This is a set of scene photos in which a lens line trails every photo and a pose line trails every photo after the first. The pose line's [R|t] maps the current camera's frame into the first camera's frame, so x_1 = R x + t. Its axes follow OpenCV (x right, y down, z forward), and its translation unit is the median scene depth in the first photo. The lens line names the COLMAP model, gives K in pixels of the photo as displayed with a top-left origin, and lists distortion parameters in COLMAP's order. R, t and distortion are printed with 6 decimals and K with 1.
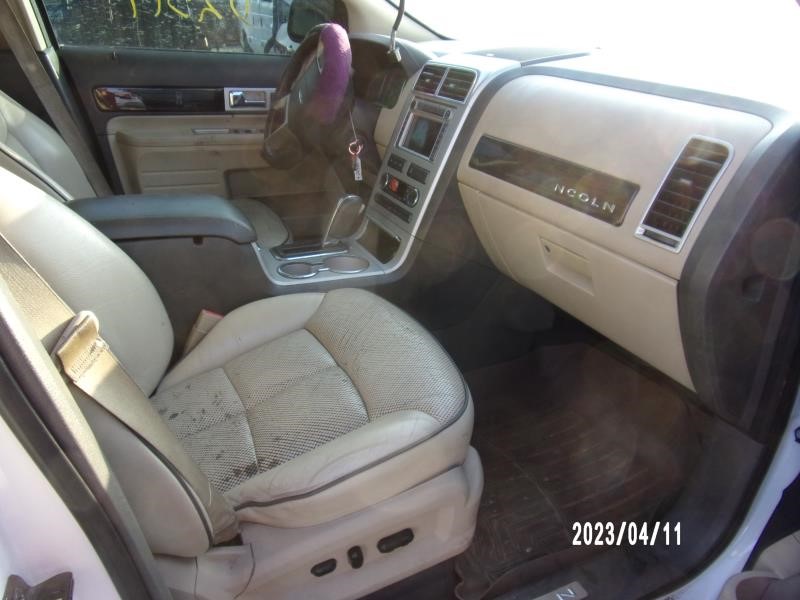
lens RADIAL K [[580.9, 0, 400.0], [0, 580.9, 300.0], [0, 0, 1]] dist [0.001318, -0.001434]
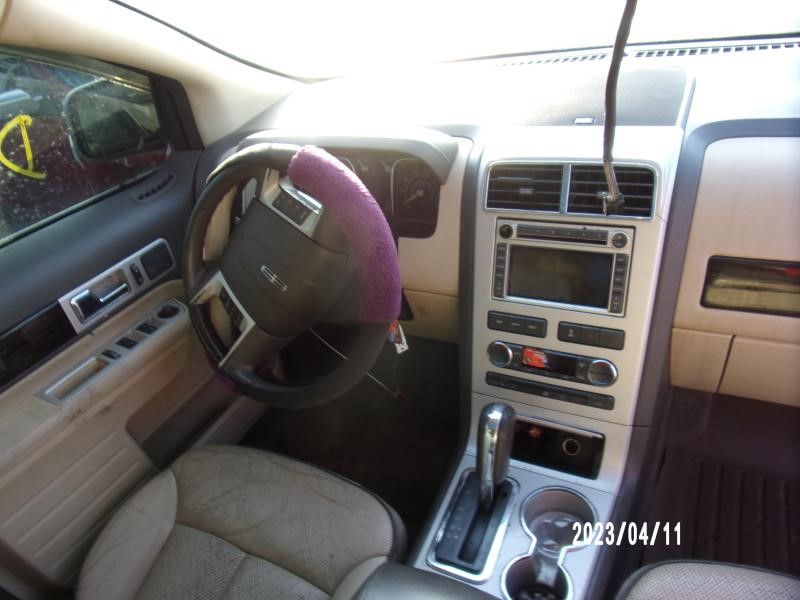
lens RADIAL K [[580.9, 0, 400.0], [0, 580.9, 300.0], [0, 0, 1]] dist [0.001318, -0.001434]
pose [[0.788857, -0.447047, 0.421726, -0.371333], [0.415484, 0.893566, 0.170037, -0.427398], [-0.452855, 0.041086, 0.890637, 0.495914]]
